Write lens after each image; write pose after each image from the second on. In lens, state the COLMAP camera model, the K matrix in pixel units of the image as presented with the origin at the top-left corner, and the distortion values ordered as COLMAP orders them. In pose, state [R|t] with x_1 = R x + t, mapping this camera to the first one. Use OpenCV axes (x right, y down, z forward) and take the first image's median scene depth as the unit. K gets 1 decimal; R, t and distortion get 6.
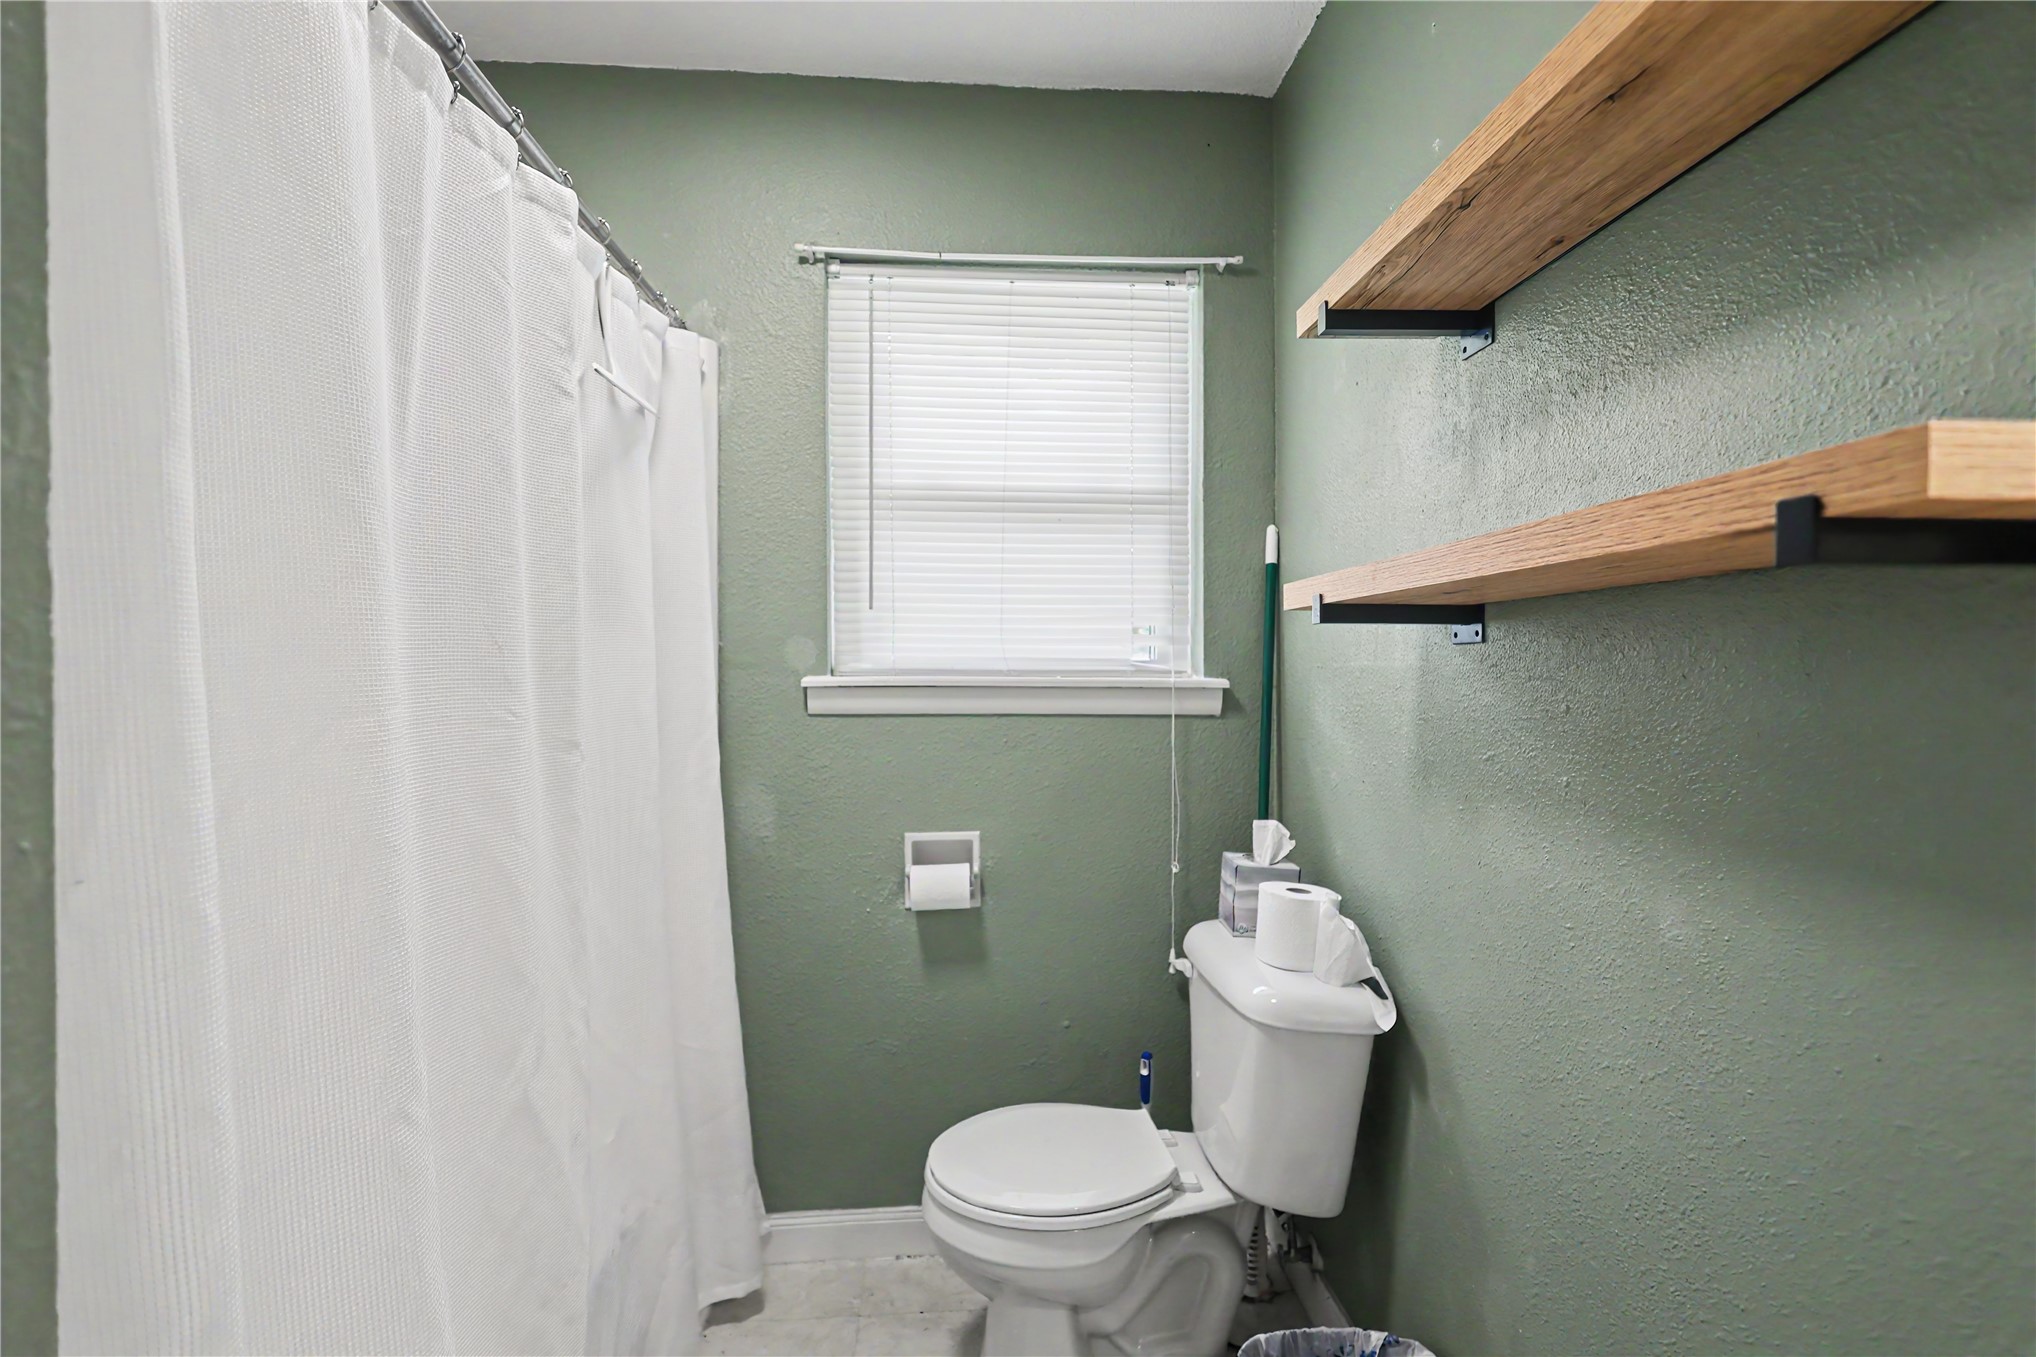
lens RADIAL K [[942.1, 0, 1020.9], [0, 942.1, 679.5], [0, 0, 1]] dist [0.002195, 0.000282]
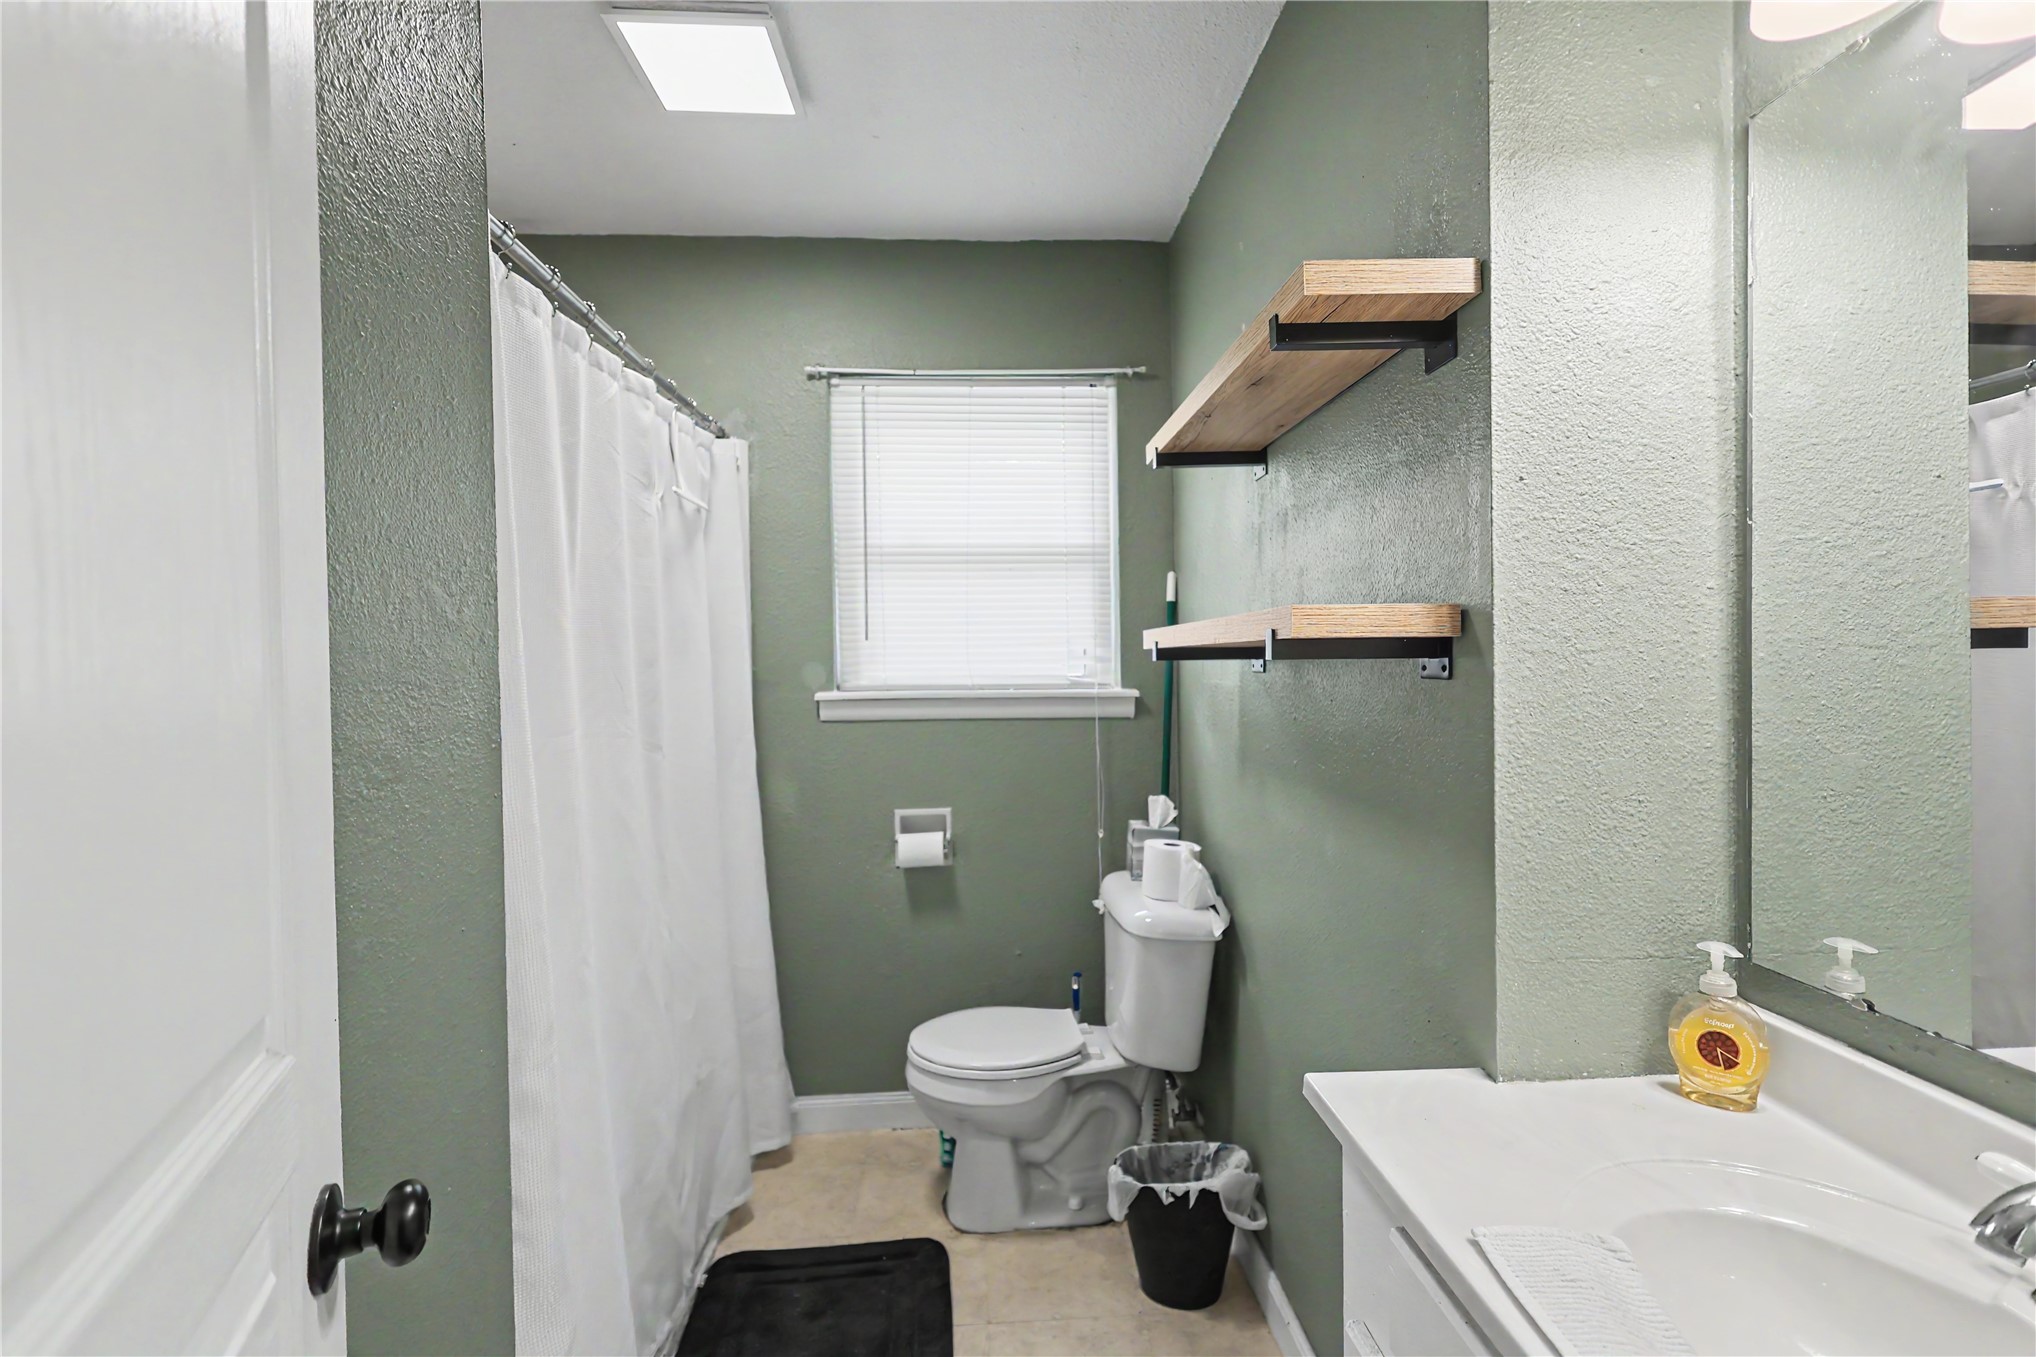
lens RADIAL K [[942.1, 0, 1020.0], [0, 942.1, 673.3], [0, 0, 1]] dist [0.002195, 0.000282]
pose [[0.999732, -0.015140, -0.017495, 0.087061], [0.015186, 0.999882, 0.002499, -0.032448], [0.017455, -0.002765, 0.999844, -0.351399]]
